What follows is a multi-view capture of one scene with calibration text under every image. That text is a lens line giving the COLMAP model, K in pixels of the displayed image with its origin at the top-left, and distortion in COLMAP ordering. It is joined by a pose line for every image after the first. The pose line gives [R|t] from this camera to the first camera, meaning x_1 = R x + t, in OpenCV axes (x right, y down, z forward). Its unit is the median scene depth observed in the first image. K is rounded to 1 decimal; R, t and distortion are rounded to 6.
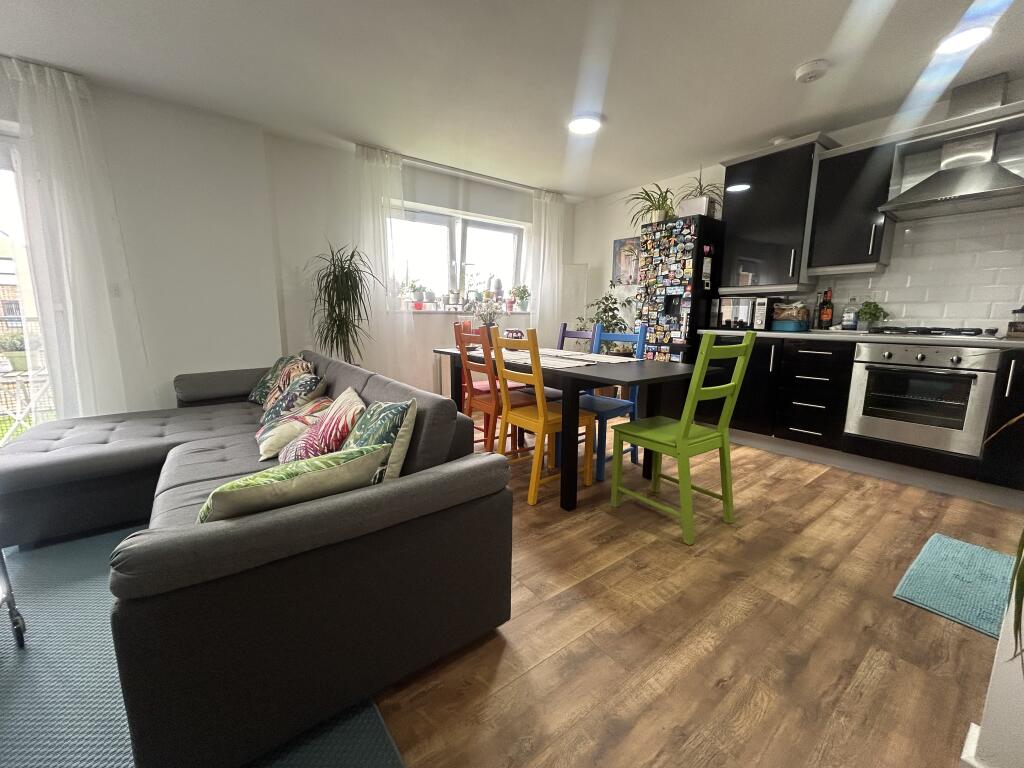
lens RADIAL K [[414.1, 0, 510.9], [0, 414.1, 378.5], [0, 0, 1]] dist [0.002261, -0.000019]
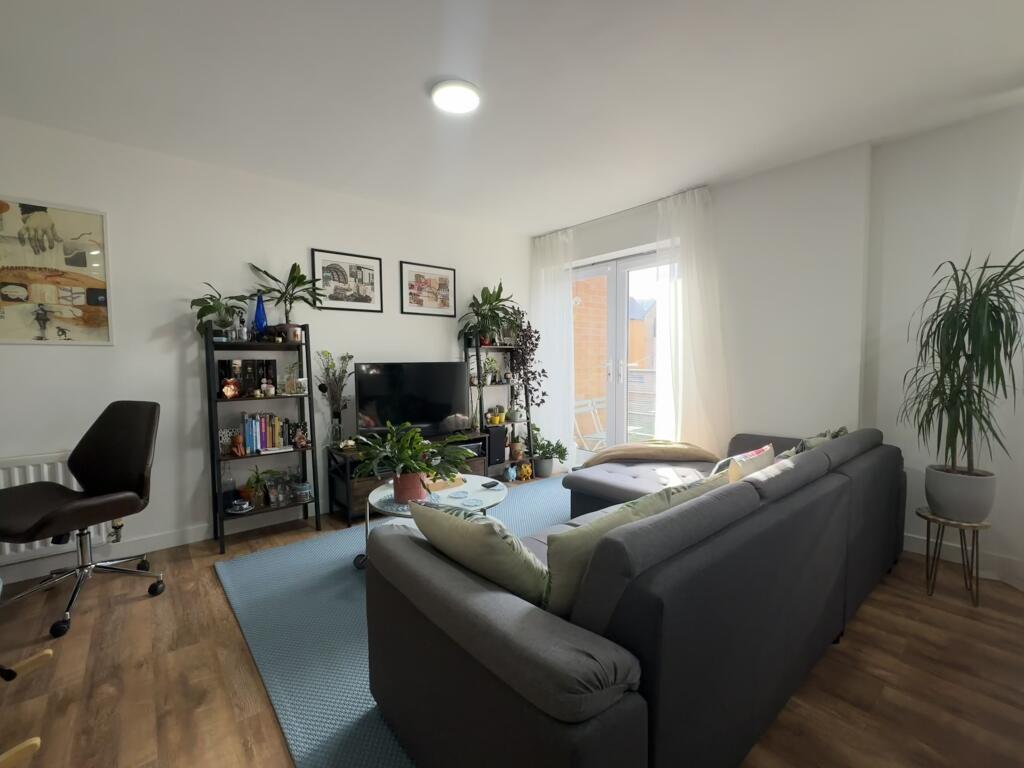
lens RADIAL K [[445.6, 0, 512.8], [0, 445.6, 379.3], [0, 0, 1]] dist [0.000017, -0.000186]
pose [[0.048621, 0.038215, -0.998086, 0.231110], [-0.148719, 0.988406, 0.030600, -0.082504], [0.987684, 0.146946, 0.053740, 0.341252]]
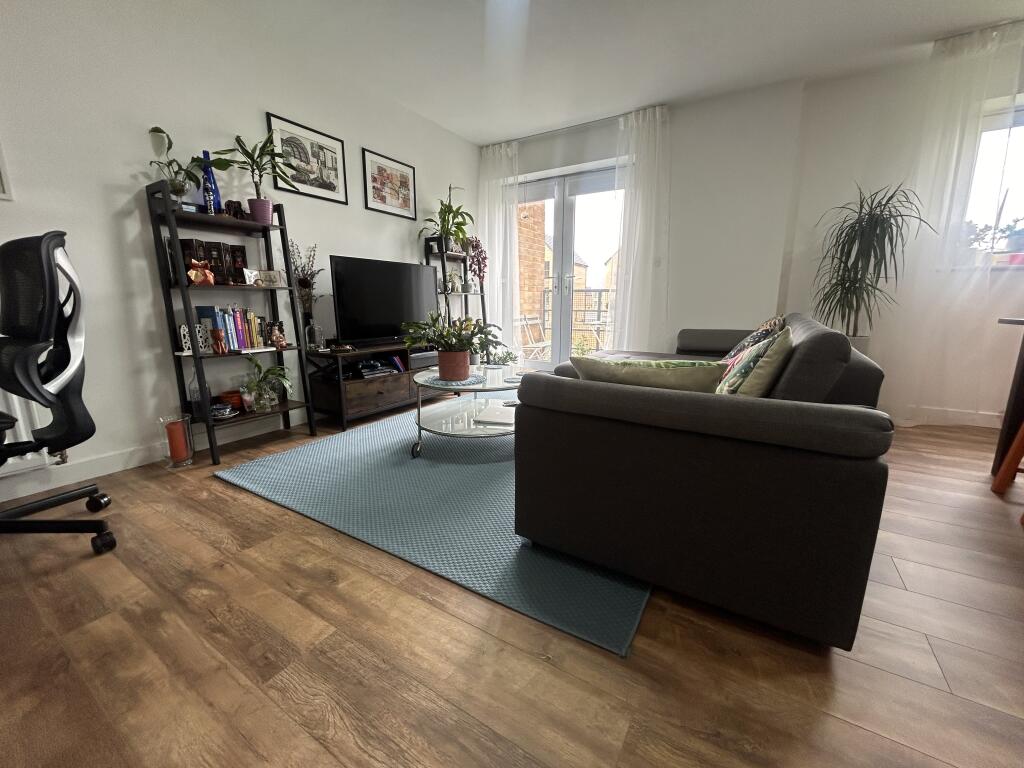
lens RADIAL K [[414.1, 0, 510.9], [0, 414.1, 378.5], [0, 0, 1]] dist [0.002261, -0.000019]
pose [[0.356634, 0.165635, -0.919444, 0.153826], [-0.146721, 0.981876, 0.119972, 0.056904], [0.922651, 0.092115, 0.374472, 0.074999]]
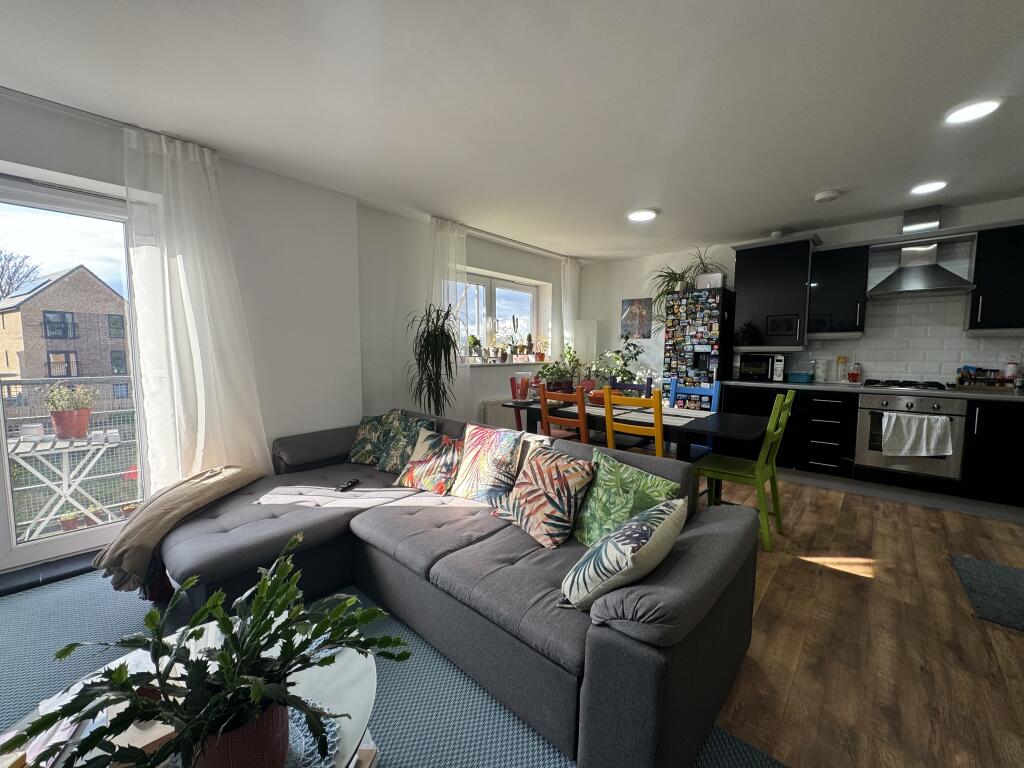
lens RADIAL K [[406.9, 0, 515.9], [0, 406.9, 383.8], [0, 0, 1]] dist [-0.002752, -0.000082]
pose [[0.984406, -0.017360, 0.175053, -0.375242], [0.030399, 0.996936, -0.072079, -0.048814], [-0.173265, 0.076276, 0.981917, -0.048041]]
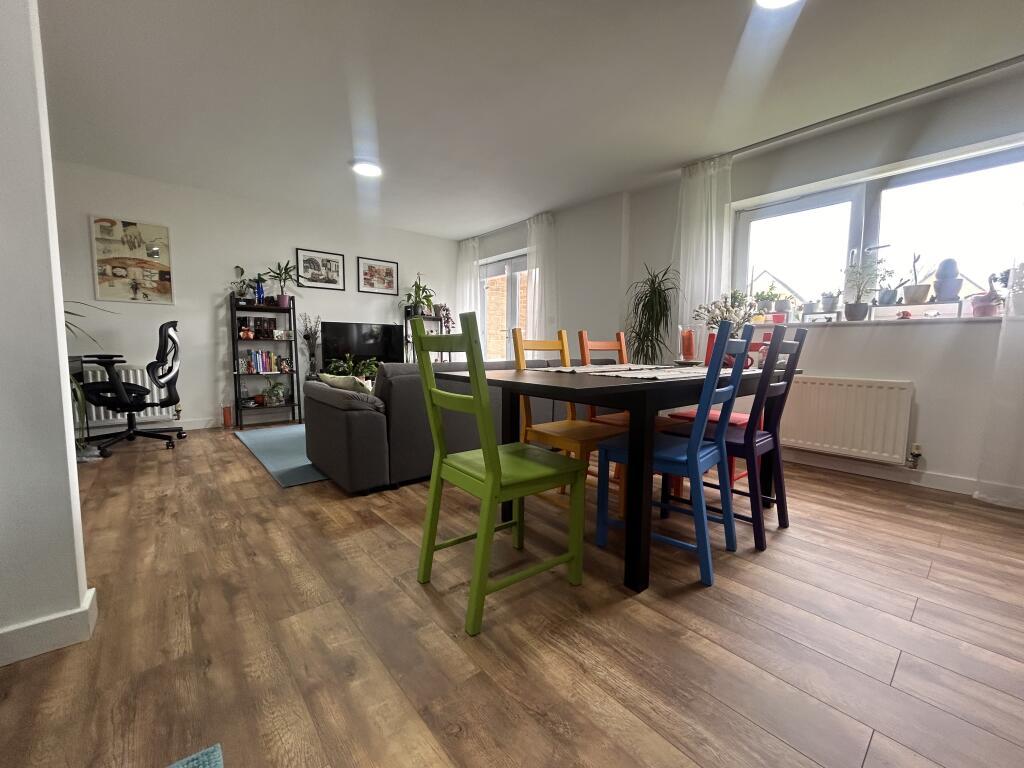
lens RADIAL K [[408.8, 0, 512.0], [0, 408.8, 384.0], [0, 0, 1]] dist [0.001792, 0.000272]
pose [[0.056470, 0.088751, -0.994452, 0.722247], [-0.165914, 0.983026, 0.078310, -0.042727], [0.984522, 0.160571, 0.070236, 0.634370]]
